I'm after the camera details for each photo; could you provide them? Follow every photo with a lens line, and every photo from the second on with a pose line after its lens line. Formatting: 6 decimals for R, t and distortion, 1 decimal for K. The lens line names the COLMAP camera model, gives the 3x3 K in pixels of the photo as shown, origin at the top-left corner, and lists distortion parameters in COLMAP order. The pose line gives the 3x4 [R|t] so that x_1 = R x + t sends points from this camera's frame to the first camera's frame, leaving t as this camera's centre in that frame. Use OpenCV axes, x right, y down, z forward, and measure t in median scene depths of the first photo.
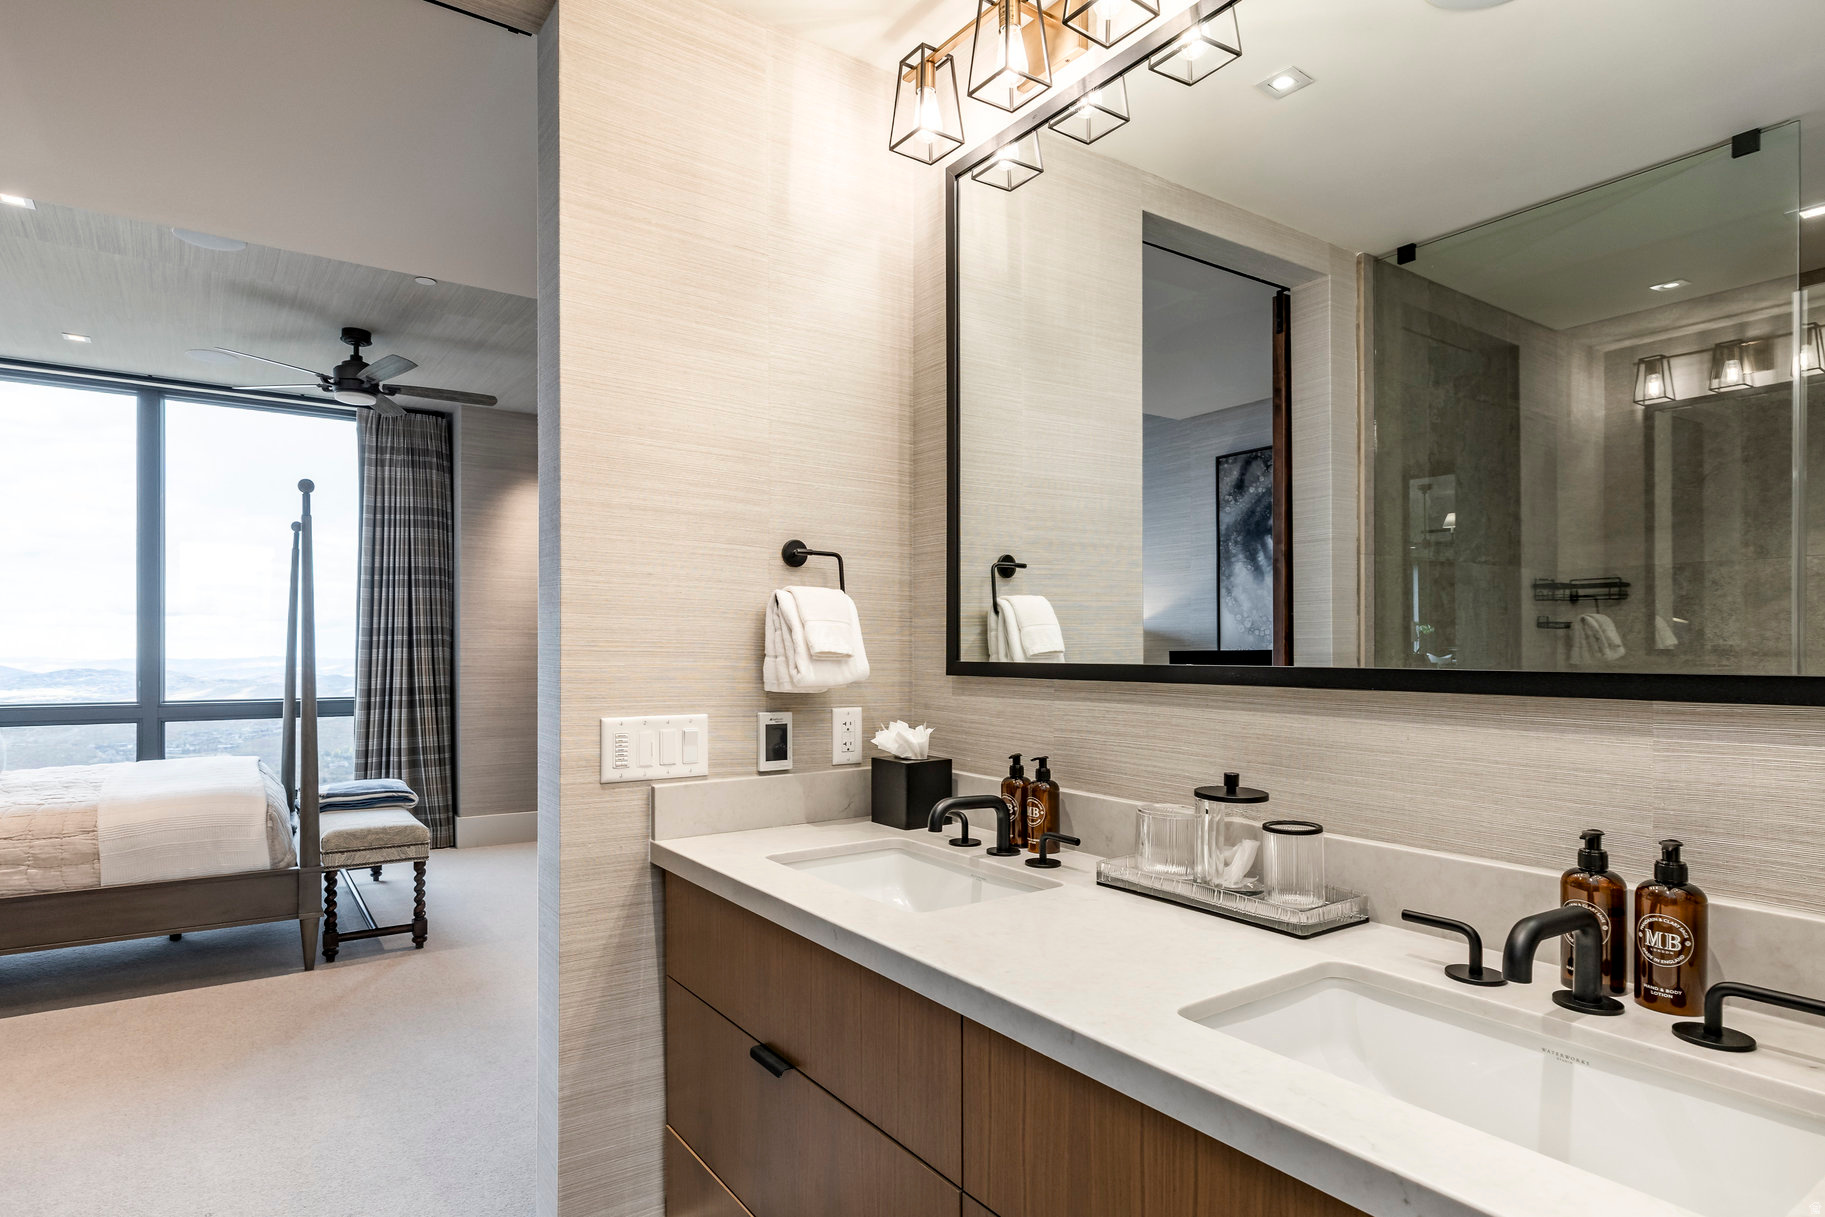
lens RADIAL K [[995.6, 0, 910.6], [0, 995.6, 654.6], [0, 0, 1]] dist [-0.016733, -0.000066]
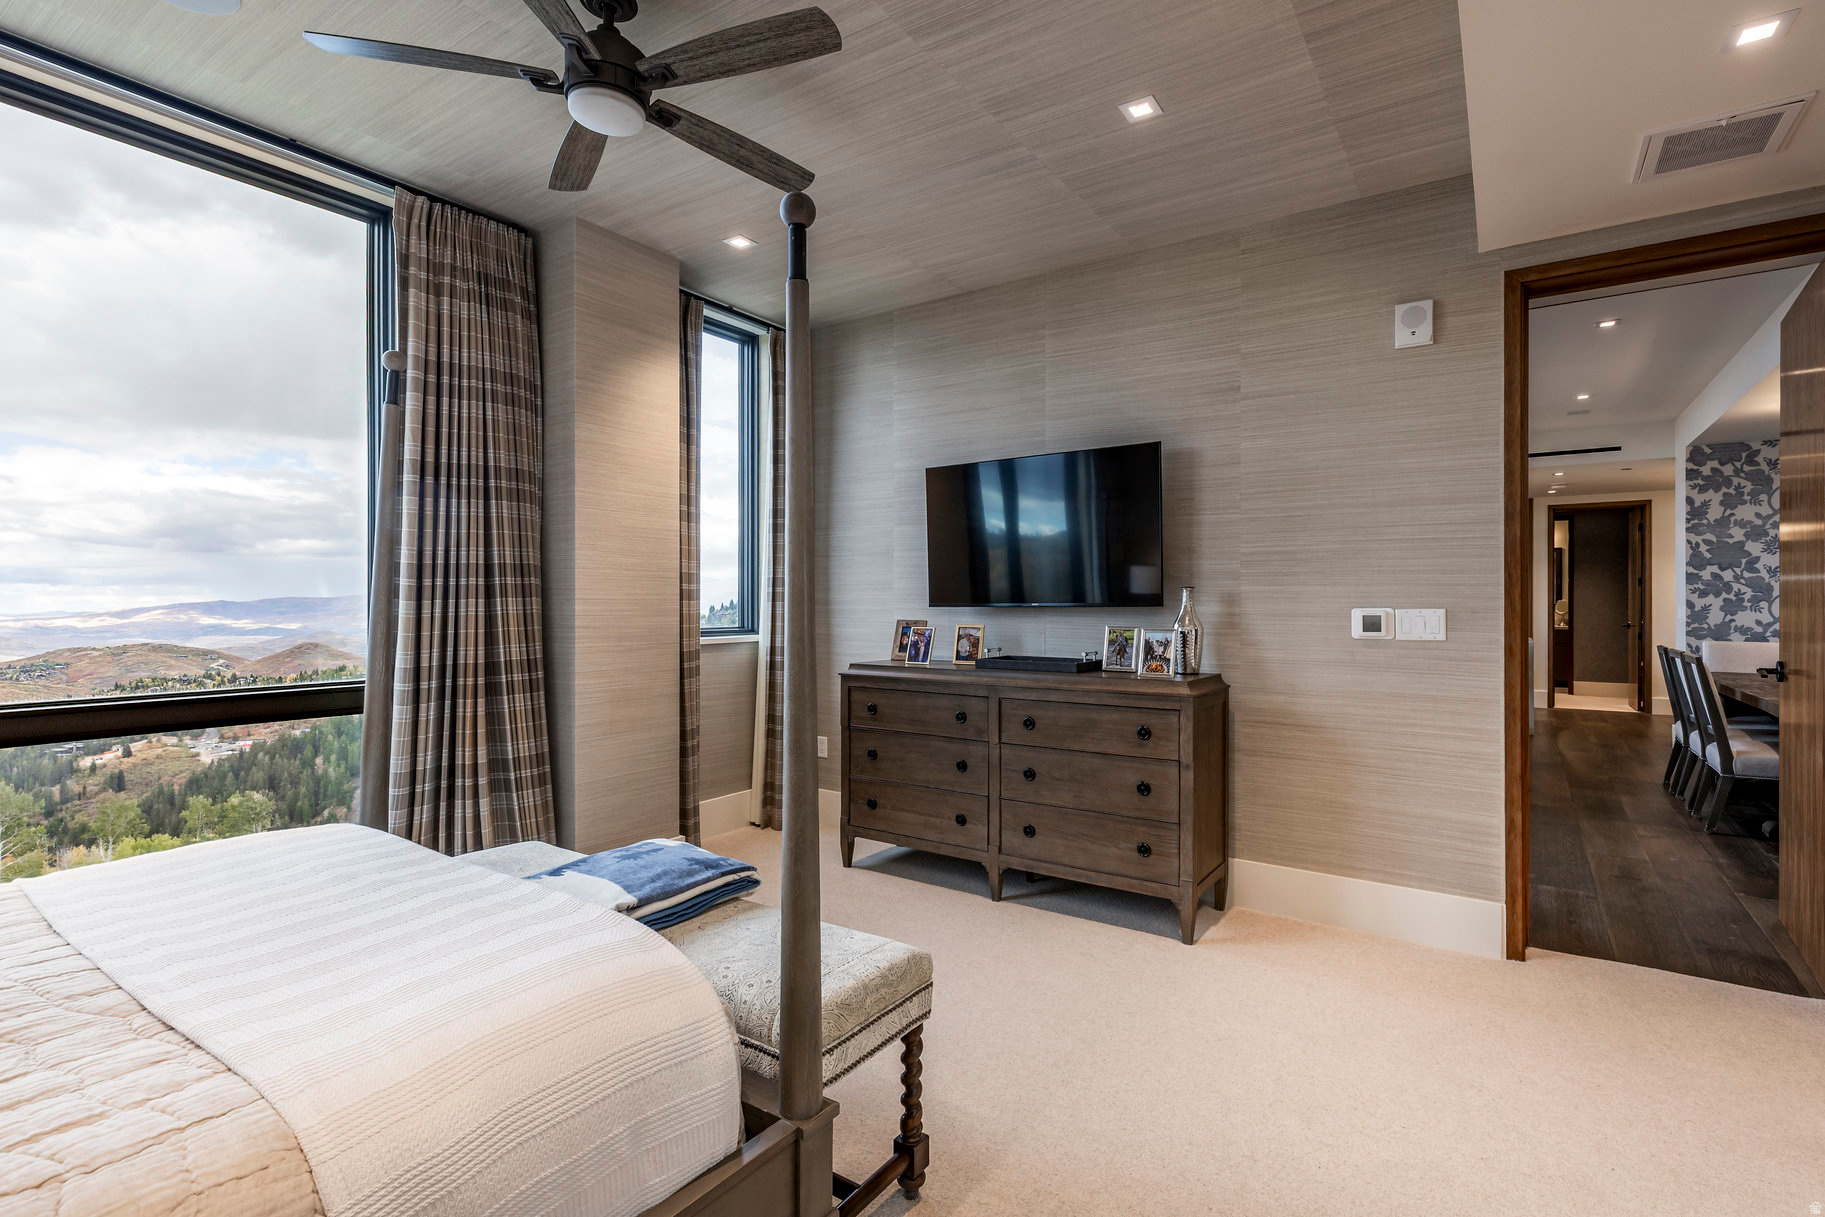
lens RADIAL K [[844.9, 0, 953.7], [0, 844.9, 602.0], [0, 0, 1]] dist [0.001241, 0.000084]
pose [[0.928841, -0.002174, 0.370472, -0.434306], [0.004062, 0.999982, -0.004317, -0.000971], [-0.370456, 0.005515, 0.928834, 0.411057]]
